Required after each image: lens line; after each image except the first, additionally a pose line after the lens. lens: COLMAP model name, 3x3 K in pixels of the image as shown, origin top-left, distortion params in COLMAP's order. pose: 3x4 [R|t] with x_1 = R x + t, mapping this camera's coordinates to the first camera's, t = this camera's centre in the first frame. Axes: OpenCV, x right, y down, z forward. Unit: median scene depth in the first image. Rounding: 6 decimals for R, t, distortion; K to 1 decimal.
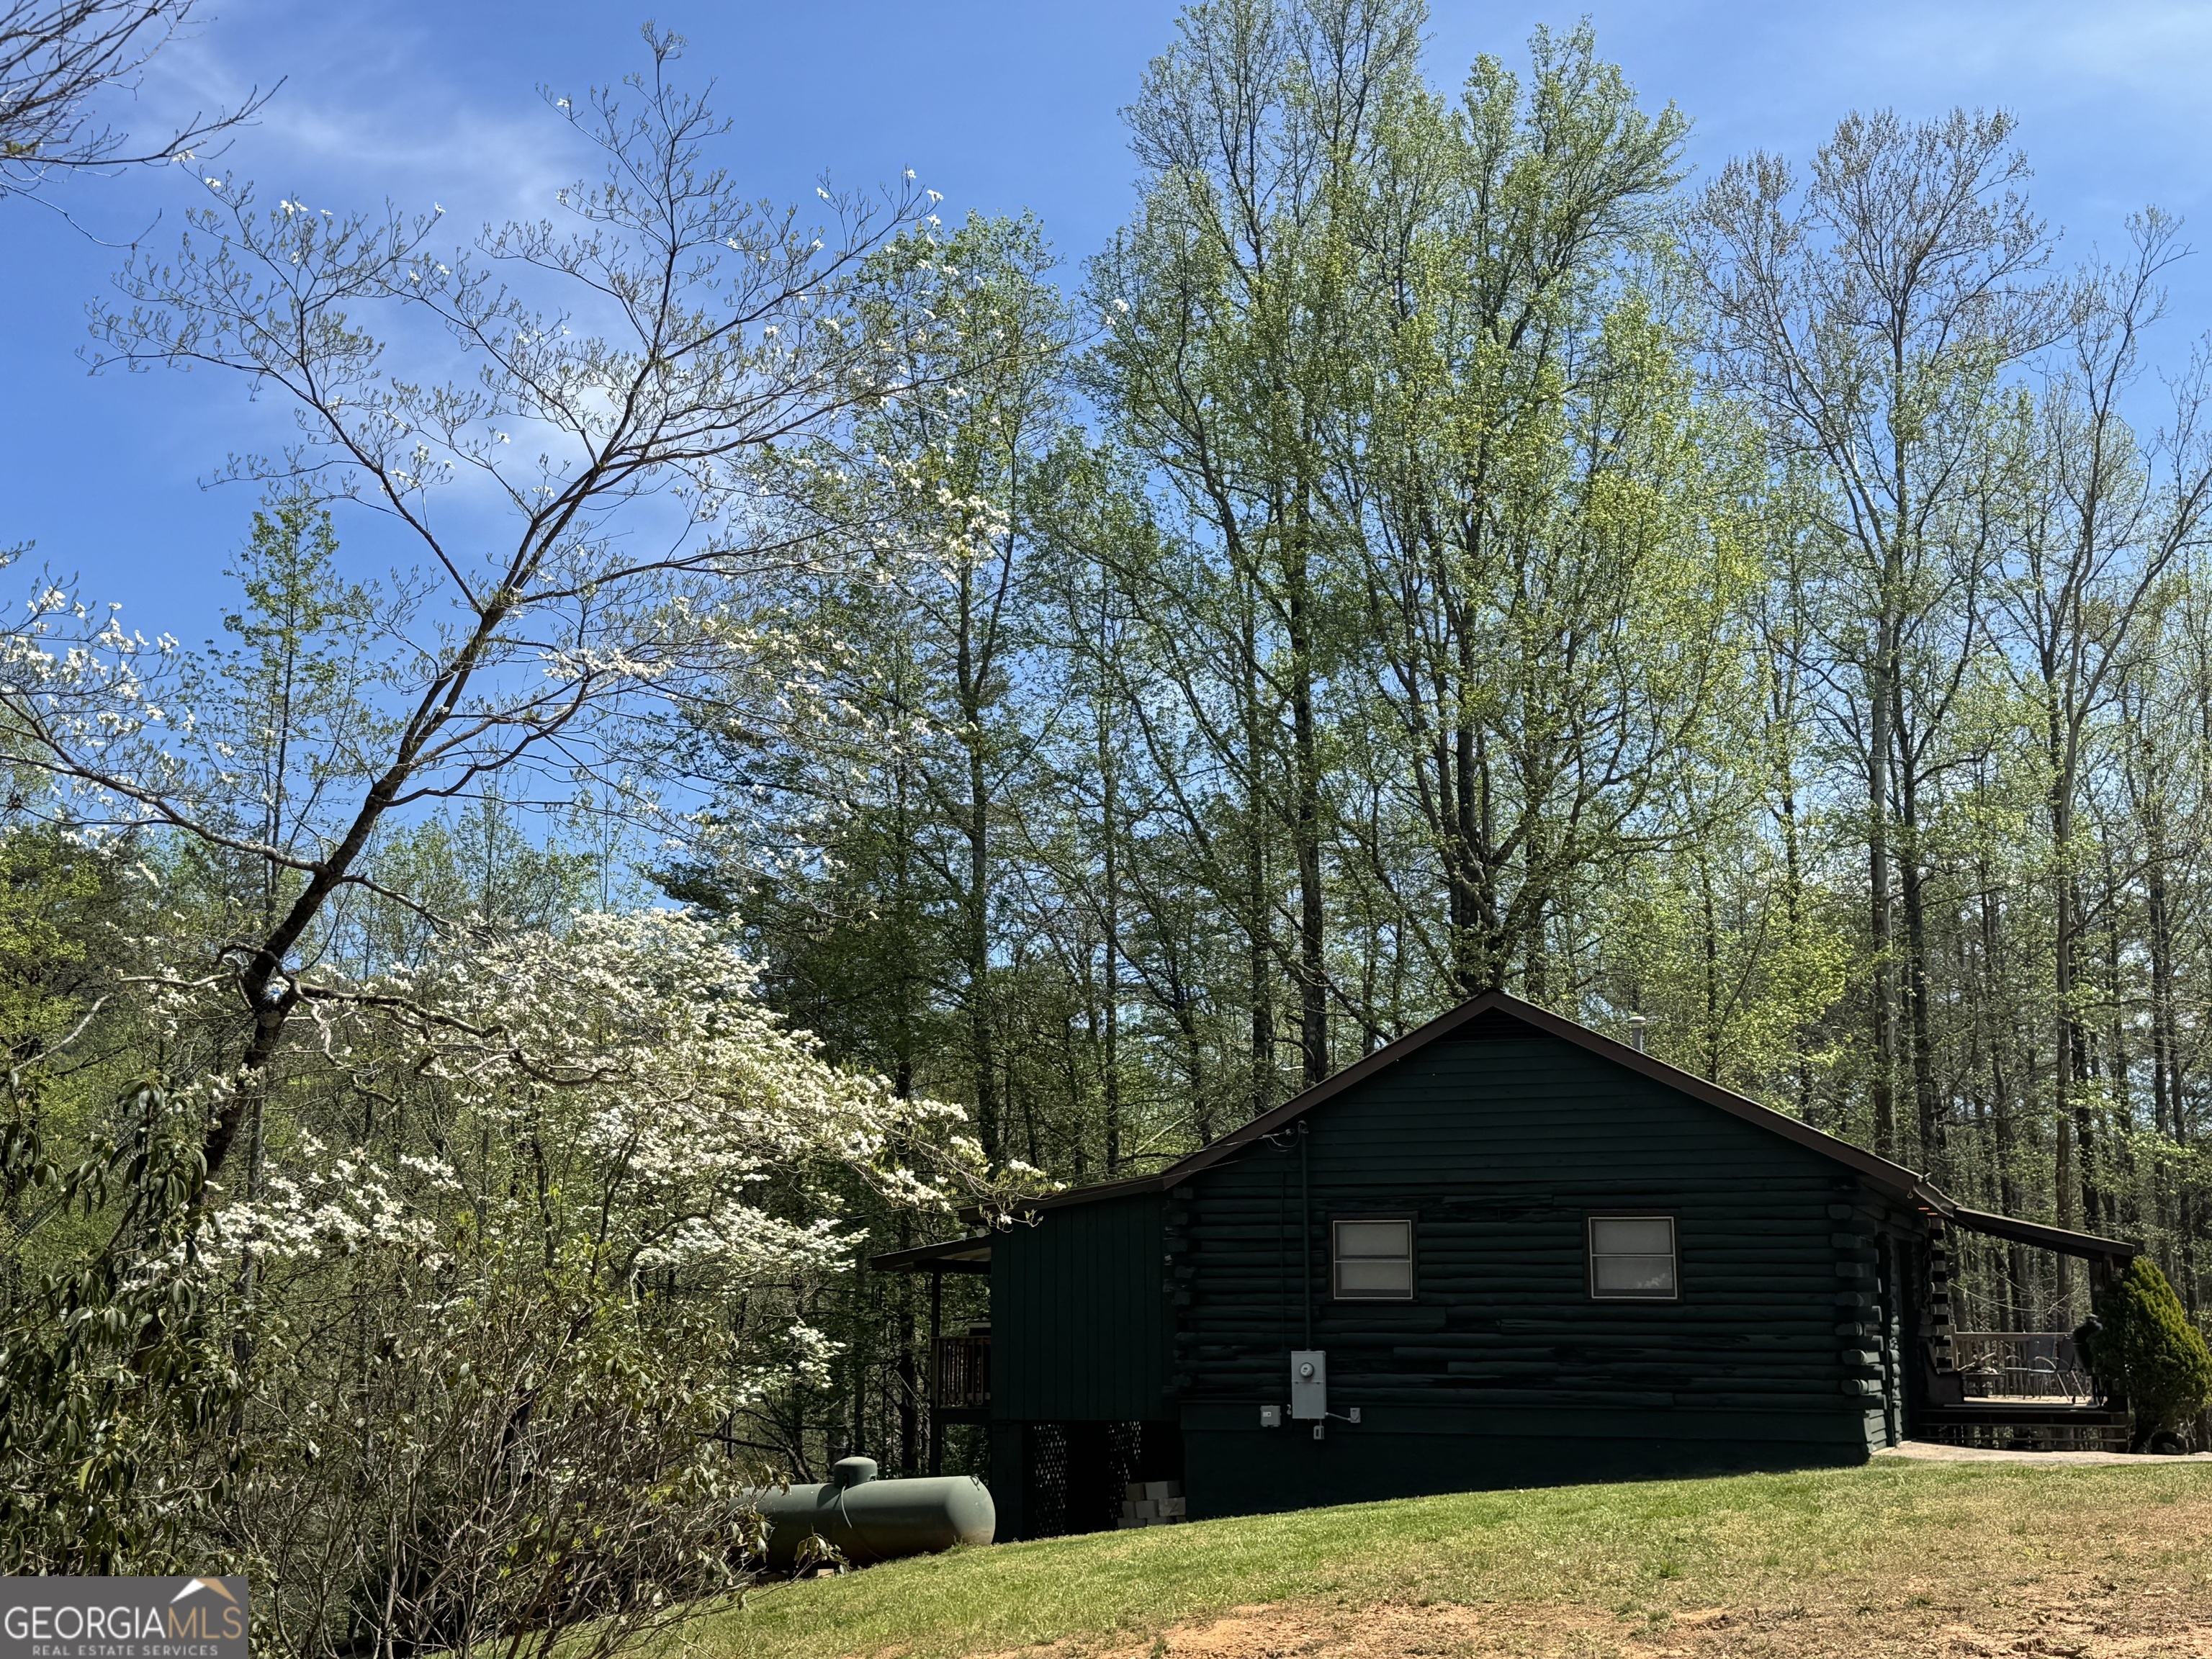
lens RADIAL K [[2655.6, 0, 1106.0], [0, 2655.6, 829.5], [0, 0, 1]] dist [0.220151, -0.445557]
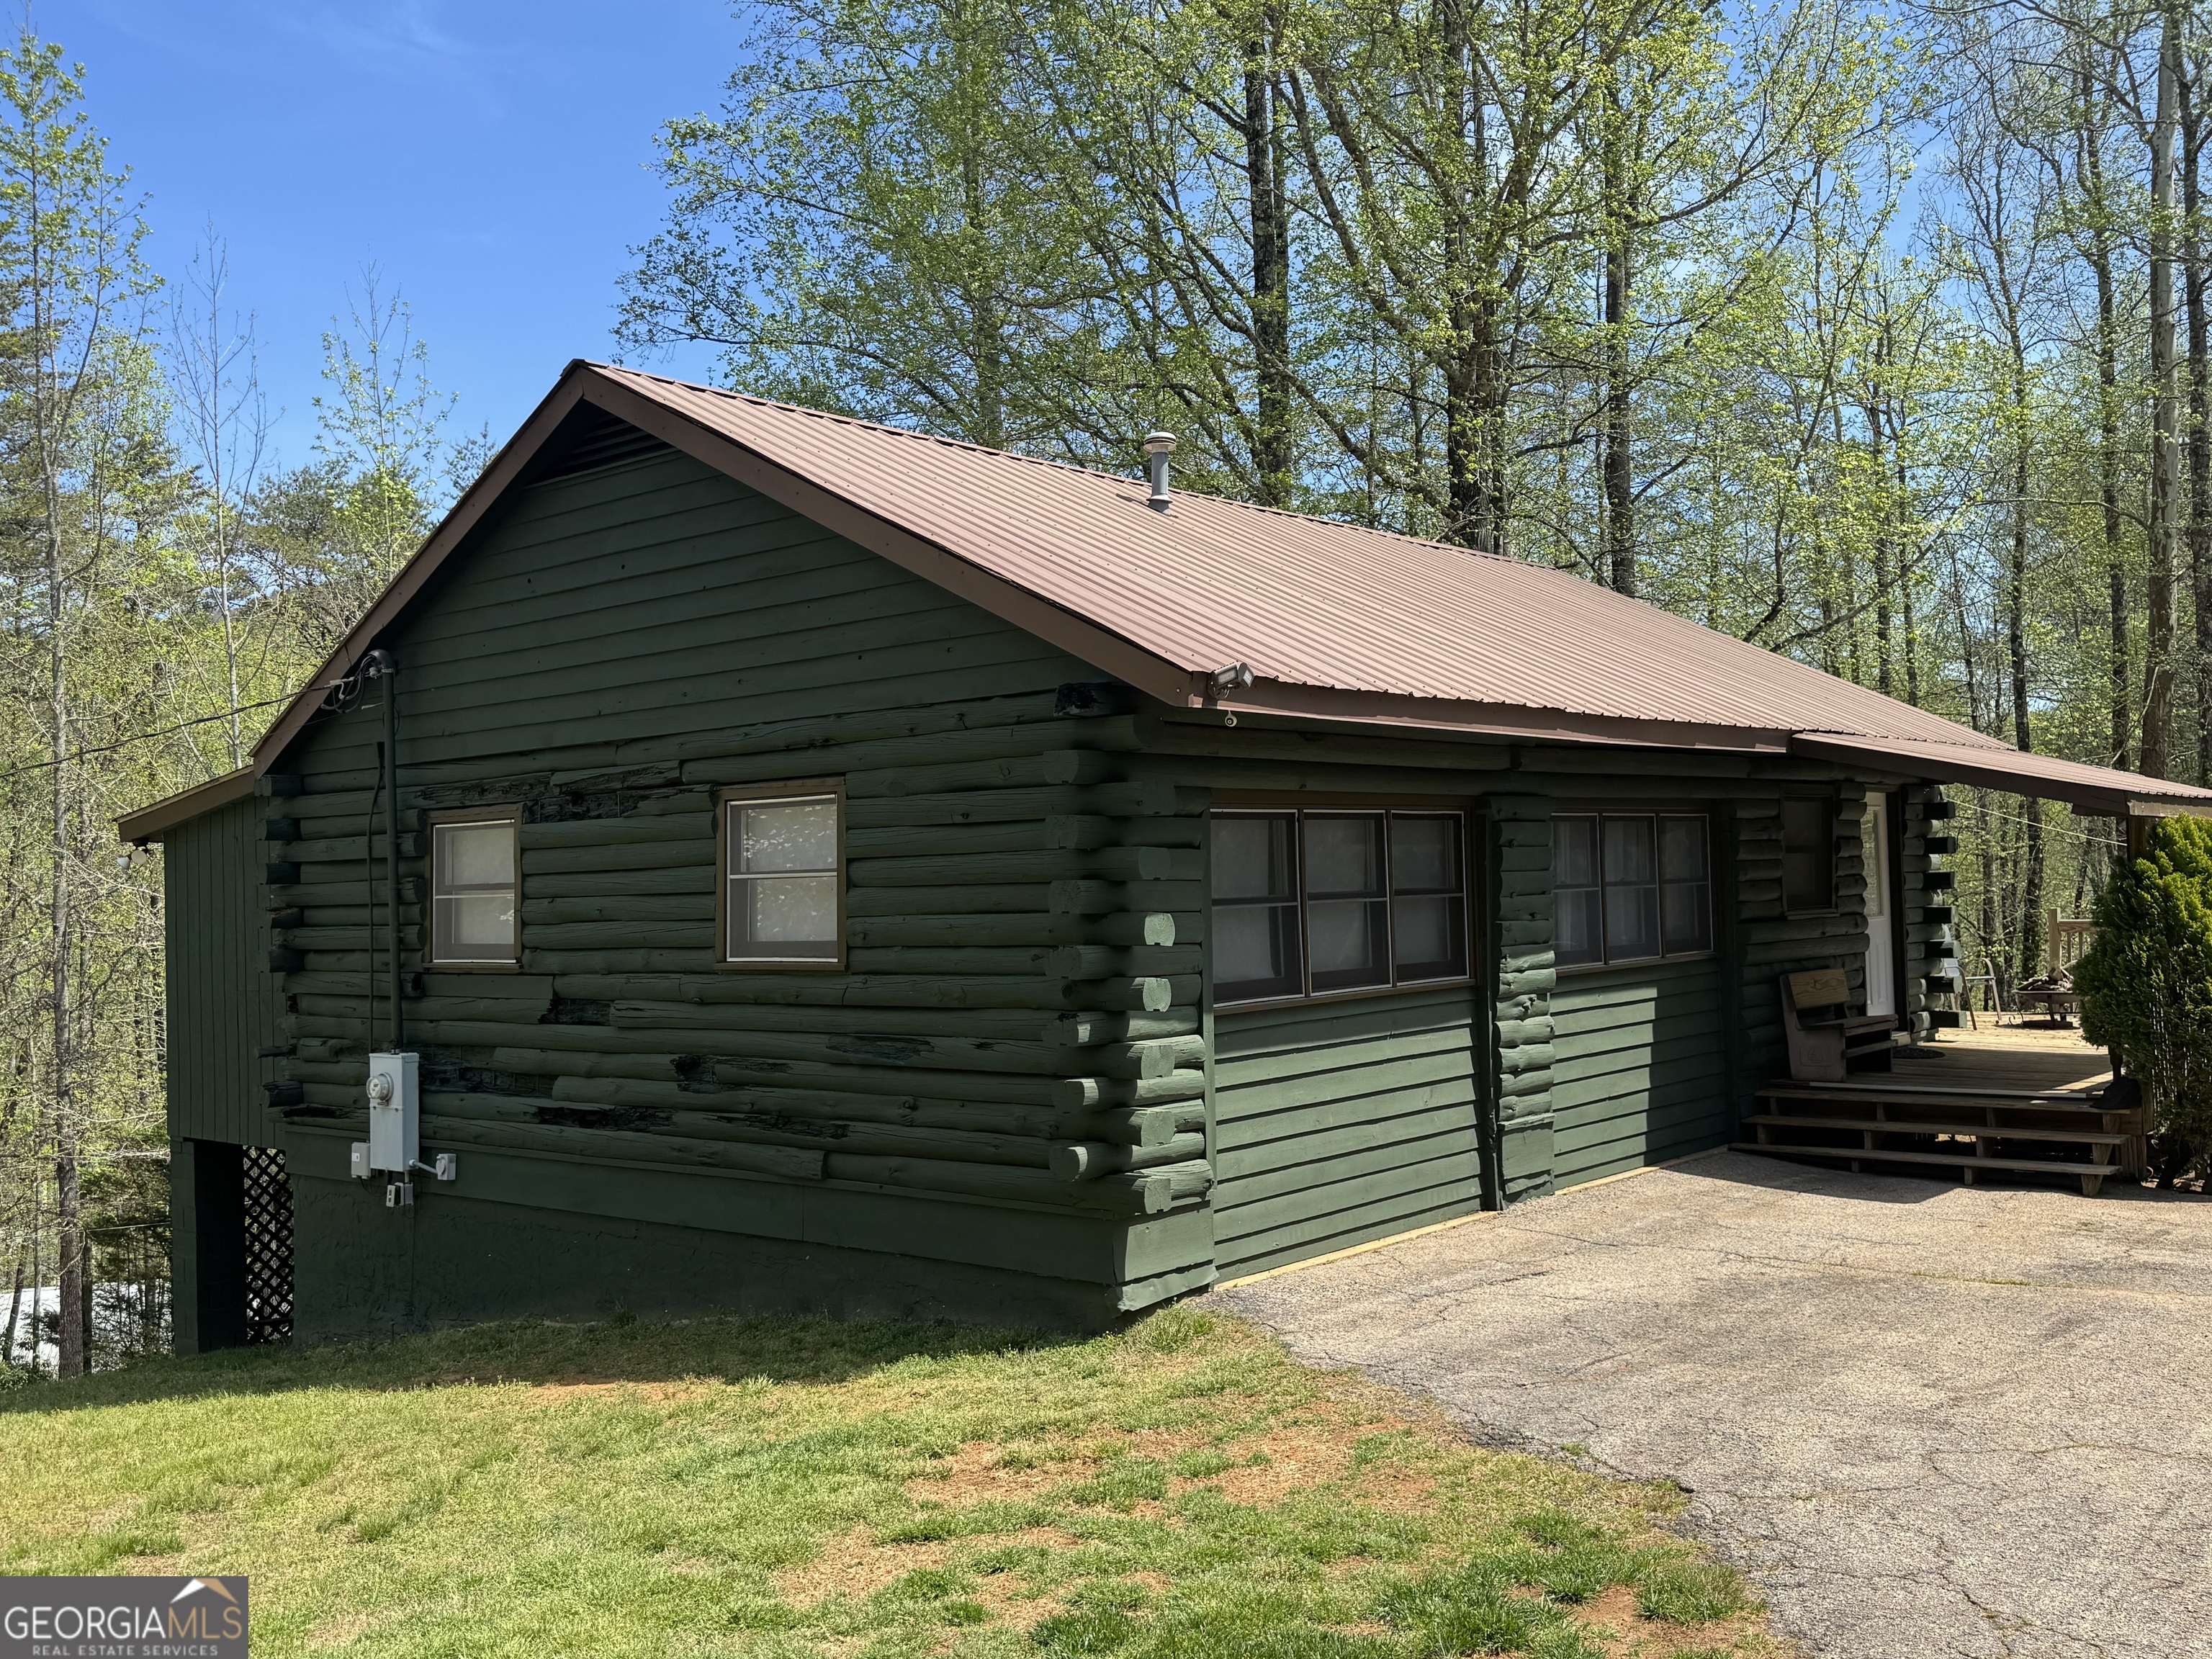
lens RADIAL K [[1977.4, 0, 1106.0], [0, 1977.4, 829.5], [0, 0, 1]] dist [0.171383, -0.307712]
pose [[0.939272, -0.034662, -0.341419, 0.368237], [0.090702, 0.984582, 0.149571, 0.099731], [0.330970, -0.171455, 0.927934, 0.673335]]
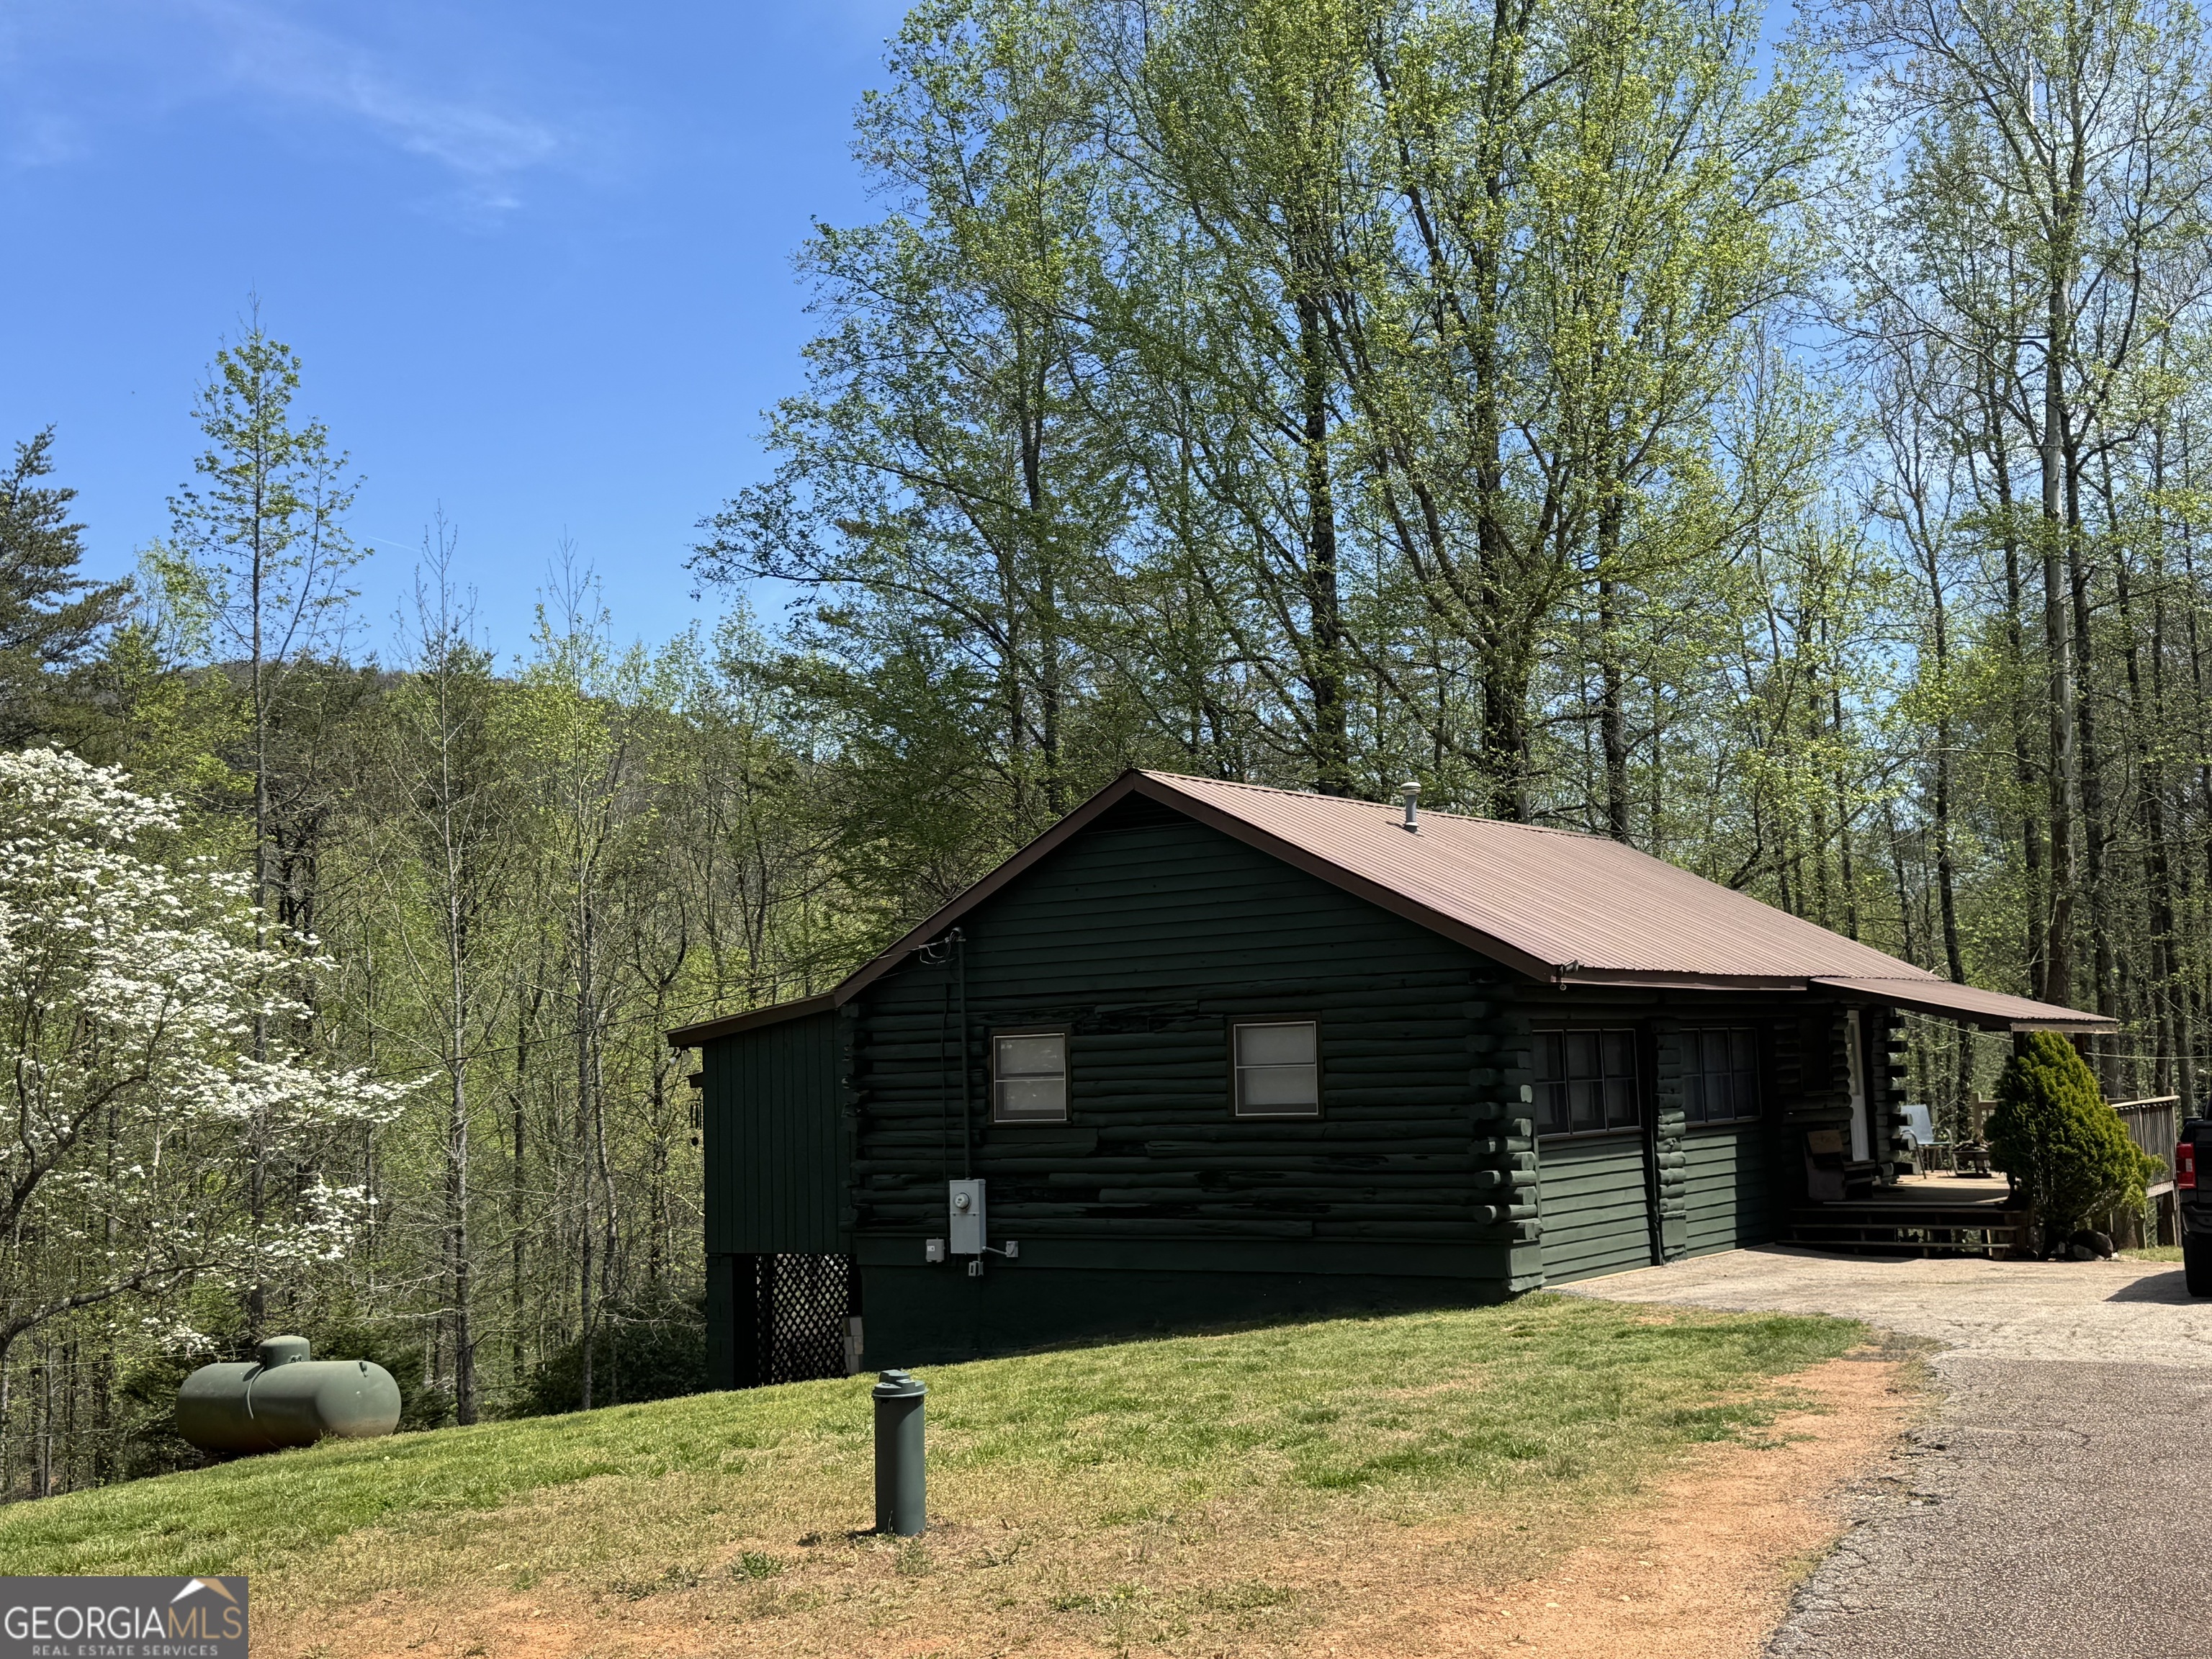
lens RADIAL K [[2469.5, 0, 1106.0], [0, 2469.5, 829.5], [0, 0, 1]] dist [0.204260, -0.406824]
pose [[0.968626, -0.055171, -0.242322, 0.335093], [0.077720, 0.993388, 0.084497, 0.010193], [0.236058, -0.100680, 0.966509, 0.216361]]
